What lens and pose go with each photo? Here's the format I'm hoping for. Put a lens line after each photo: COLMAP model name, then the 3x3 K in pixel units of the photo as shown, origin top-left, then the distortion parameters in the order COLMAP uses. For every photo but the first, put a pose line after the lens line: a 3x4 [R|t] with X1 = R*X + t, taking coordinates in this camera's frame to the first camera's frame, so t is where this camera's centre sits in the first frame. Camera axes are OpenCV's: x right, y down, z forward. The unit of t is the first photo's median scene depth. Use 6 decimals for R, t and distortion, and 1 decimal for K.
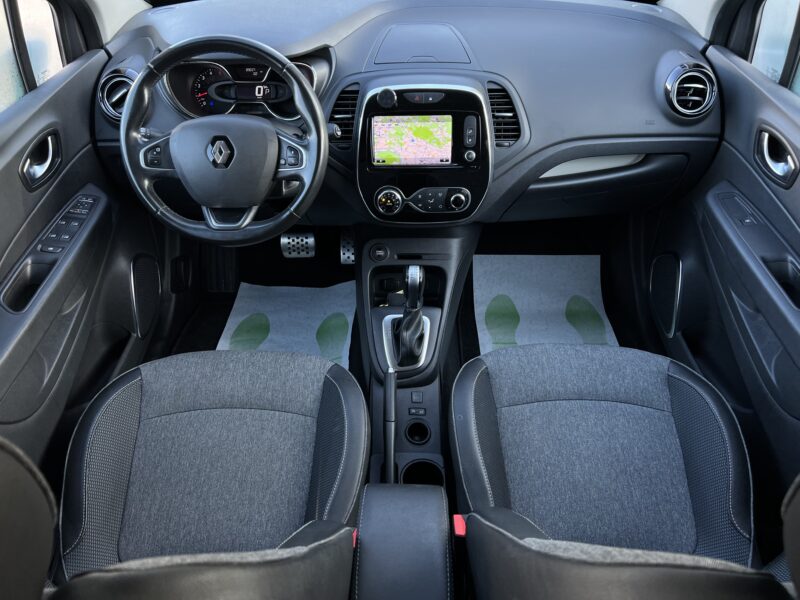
lens RADIAL K [[599.5, 0, 396.6], [0, 599.5, 301.8], [0, 0, 1]] dist [0.048226, -0.049409]
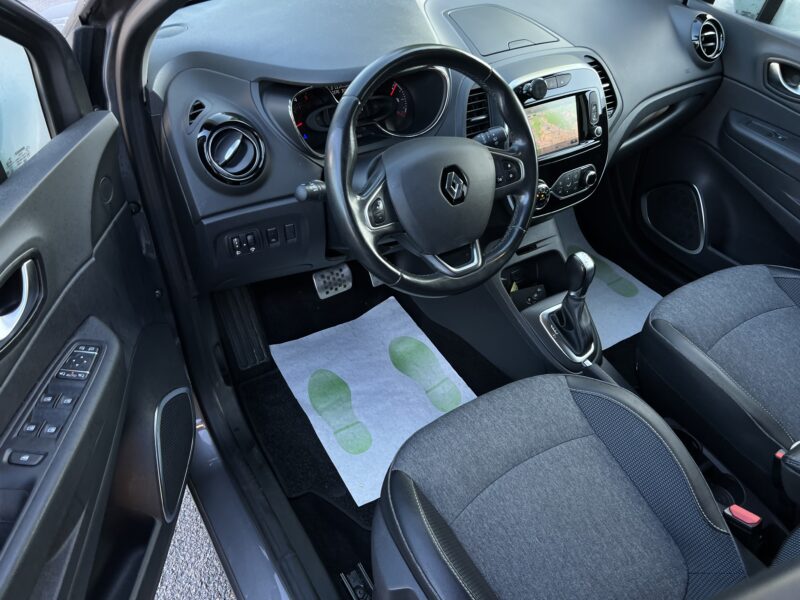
lens RADIAL K [[599.5, 0, 394.8], [0, 599.5, 309.6], [0, 0, 1]] dist [0.048226, -0.049409]
pose [[0.837394, -0.330257, 0.435546, -0.673182], [0.312008, 0.943068, 0.115215, -0.178046], [-0.448800, 0.039413, 0.892762, 0.257844]]
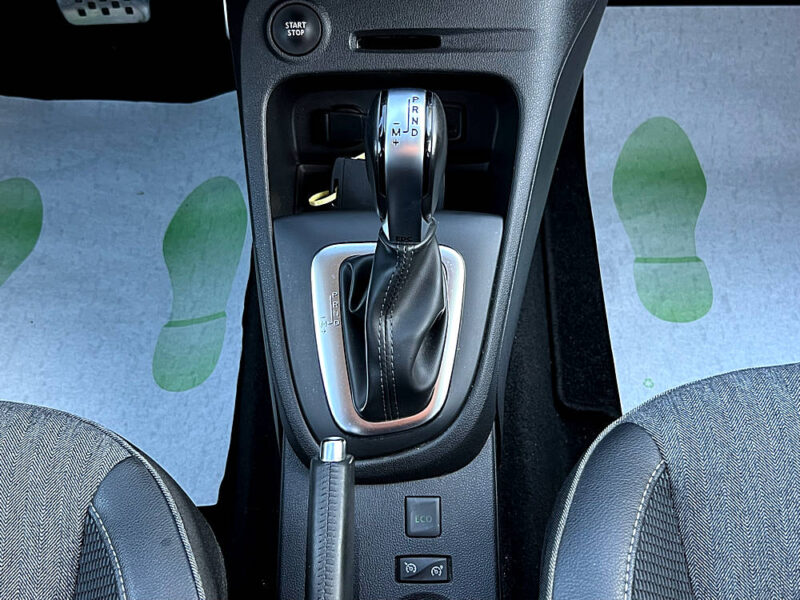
lens RADIAL K [[959.8, 0, 405.2], [0, 959.8, 293.6], [0, 0, 1]] dist [0.032057, 0.000000]
pose [[0.999840, -0.012041, -0.013222, 0.033219], [0.014882, 0.970192, 0.241881, -0.076049], [0.009916, -0.242039, 0.970216, 0.552134]]
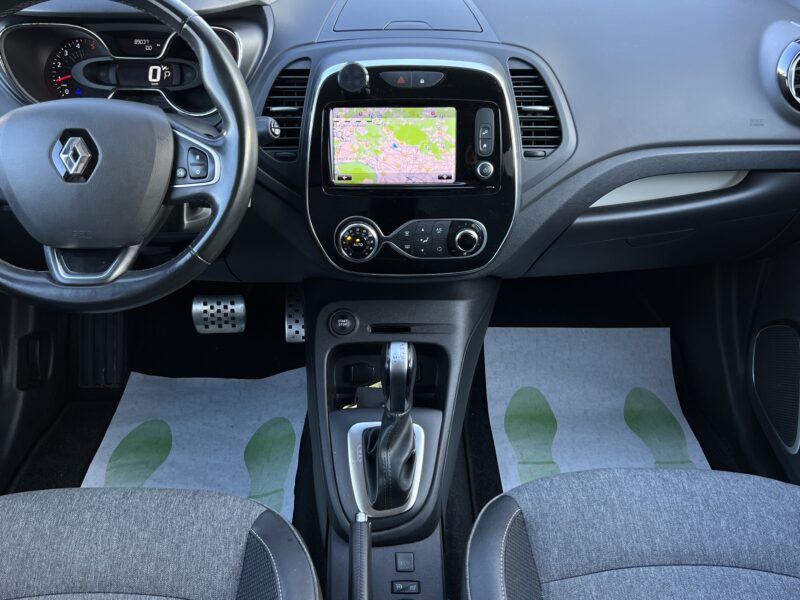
lens RADIAL K [[783.6, 0, 402.7], [0, 783.6, 309.2], [0, 0, 1]] dist [0.052161, 0.000000]
pose [[0.999013, -0.004742, 0.044155, -0.002116], [0.009485, 0.994125, -0.107823, -0.007367], [-0.043385, 0.108136, 0.993189, 0.190534]]
